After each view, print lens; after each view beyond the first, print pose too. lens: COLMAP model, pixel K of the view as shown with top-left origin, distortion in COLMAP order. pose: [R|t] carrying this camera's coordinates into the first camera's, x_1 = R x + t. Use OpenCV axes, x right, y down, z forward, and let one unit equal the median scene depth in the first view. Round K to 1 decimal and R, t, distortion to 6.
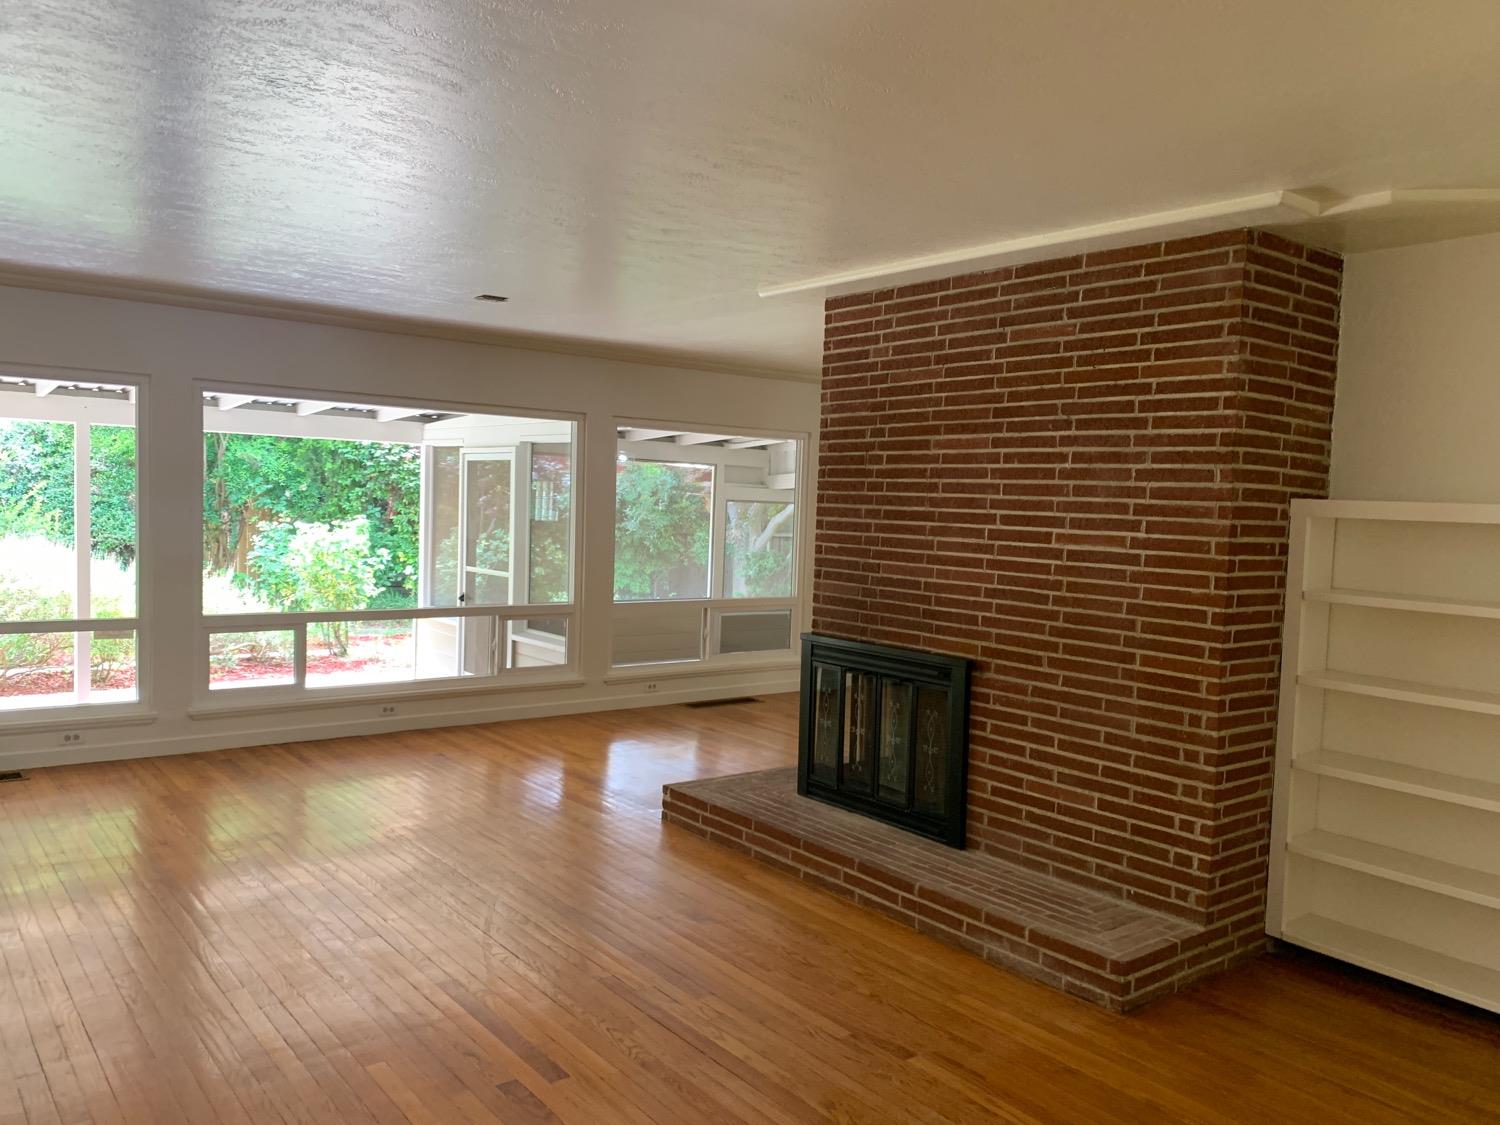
lens RADIAL K [[1144.0, 0, 747.6], [0, 1144.0, 587.8], [0, 0, 1]] dist [0.015044, -0.003903]
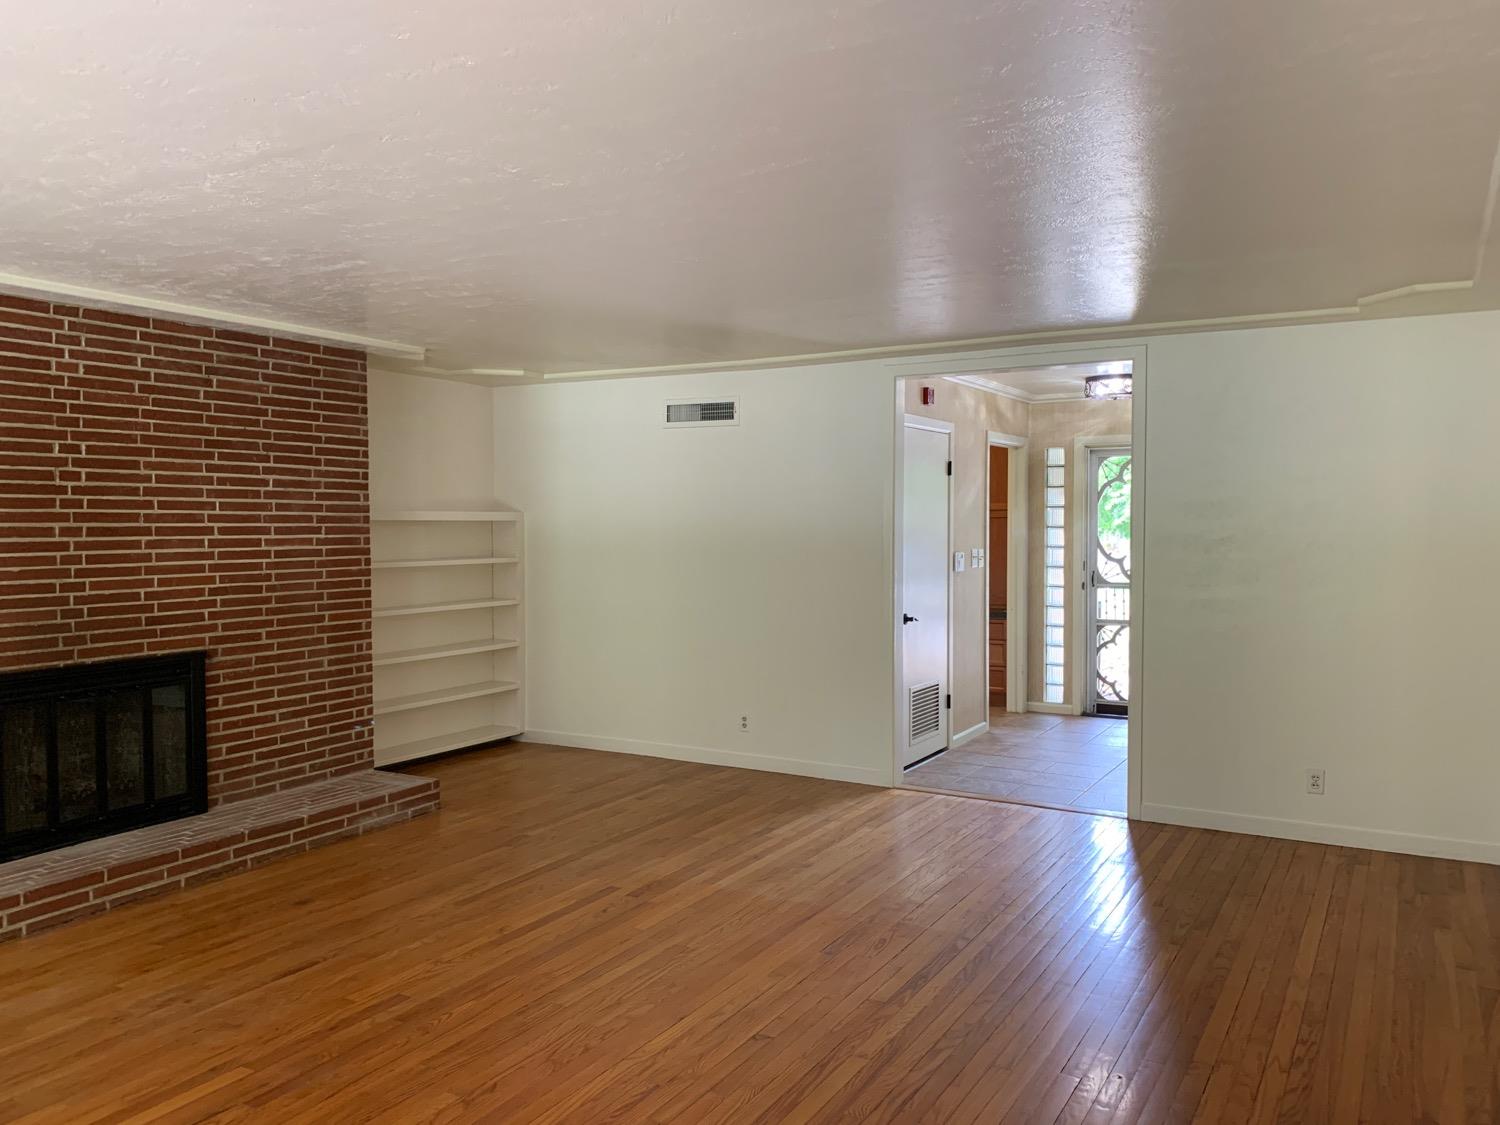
lens RADIAL K [[1149.3, 0, 752.7], [0, 1149.3, 563.5], [0, 0, 1]] dist [0.005814, -0.003203]
pose [[-0.380106, -0.070639, 0.922242, -1.185821], [0.057550, 0.993341, 0.099804, -0.119691], [-0.923151, 0.091011, -0.373510, 0.972201]]
